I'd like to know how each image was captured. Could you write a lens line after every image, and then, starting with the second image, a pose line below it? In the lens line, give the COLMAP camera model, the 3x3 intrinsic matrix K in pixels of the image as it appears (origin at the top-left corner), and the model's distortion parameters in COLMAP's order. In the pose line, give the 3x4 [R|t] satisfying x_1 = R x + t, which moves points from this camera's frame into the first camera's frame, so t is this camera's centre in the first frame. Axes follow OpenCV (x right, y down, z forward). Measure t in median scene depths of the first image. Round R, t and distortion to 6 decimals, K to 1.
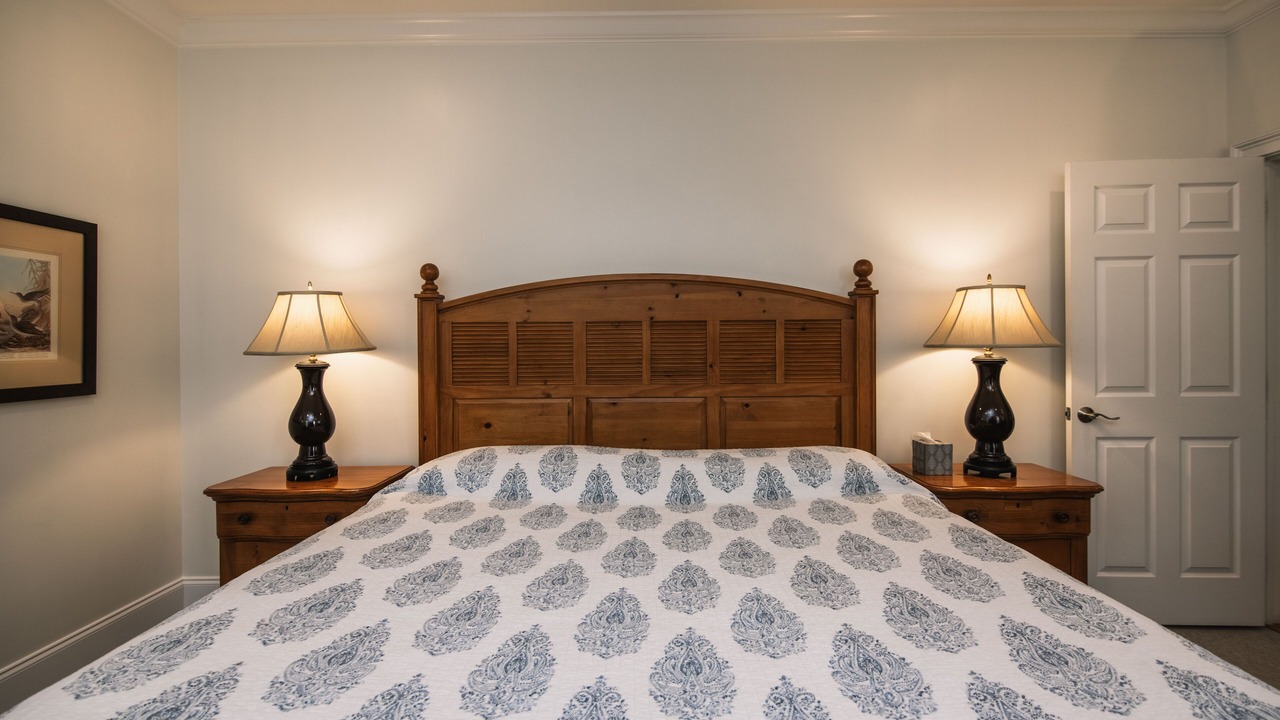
lens RADIAL K [[574.5, 0, 640.5], [0, 574.5, 342.7], [0, 0, 1]] dist [0.014405, -0.012290]
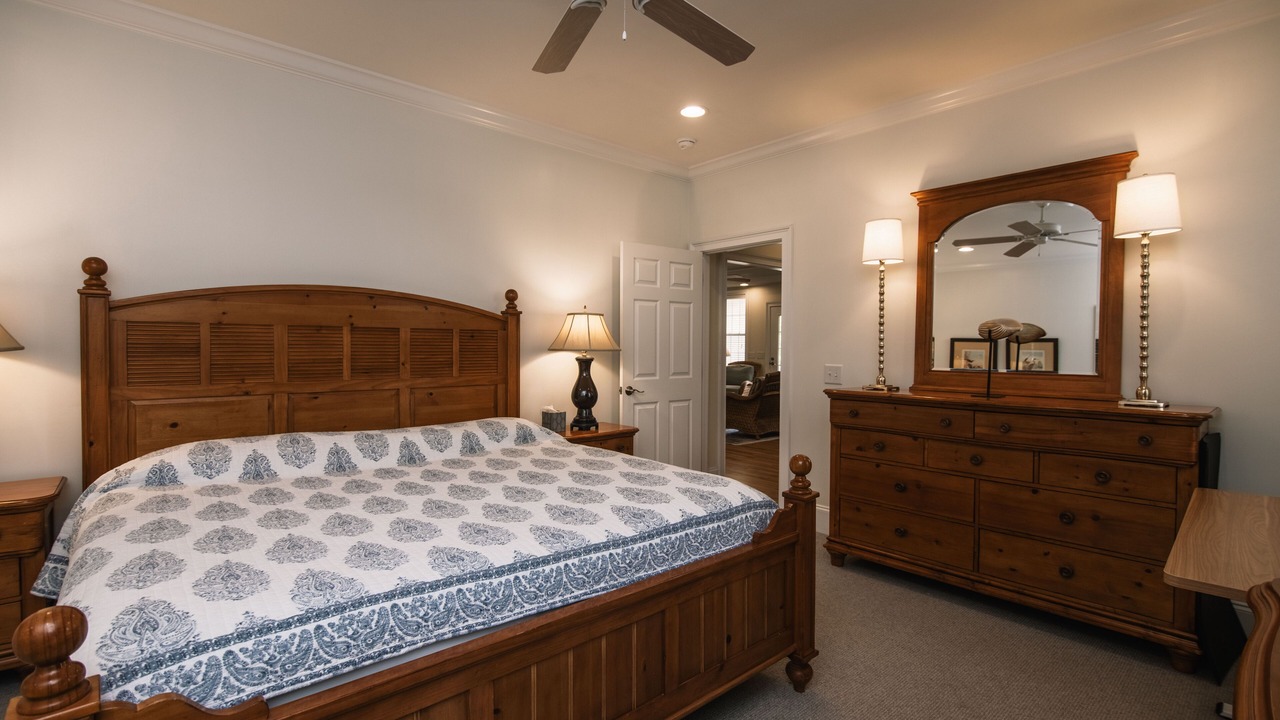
lens RADIAL K [[574.5, 0, 640.5], [0, 574.5, 342.7], [0, 0, 1]] dist [0.014405, -0.012290]
pose [[0.750507, 0.016511, 0.660657, -0.324029], [-0.012779, 0.999864, -0.010472, 0.000030], [-0.660739, -0.000584, 0.750615, -0.296163]]
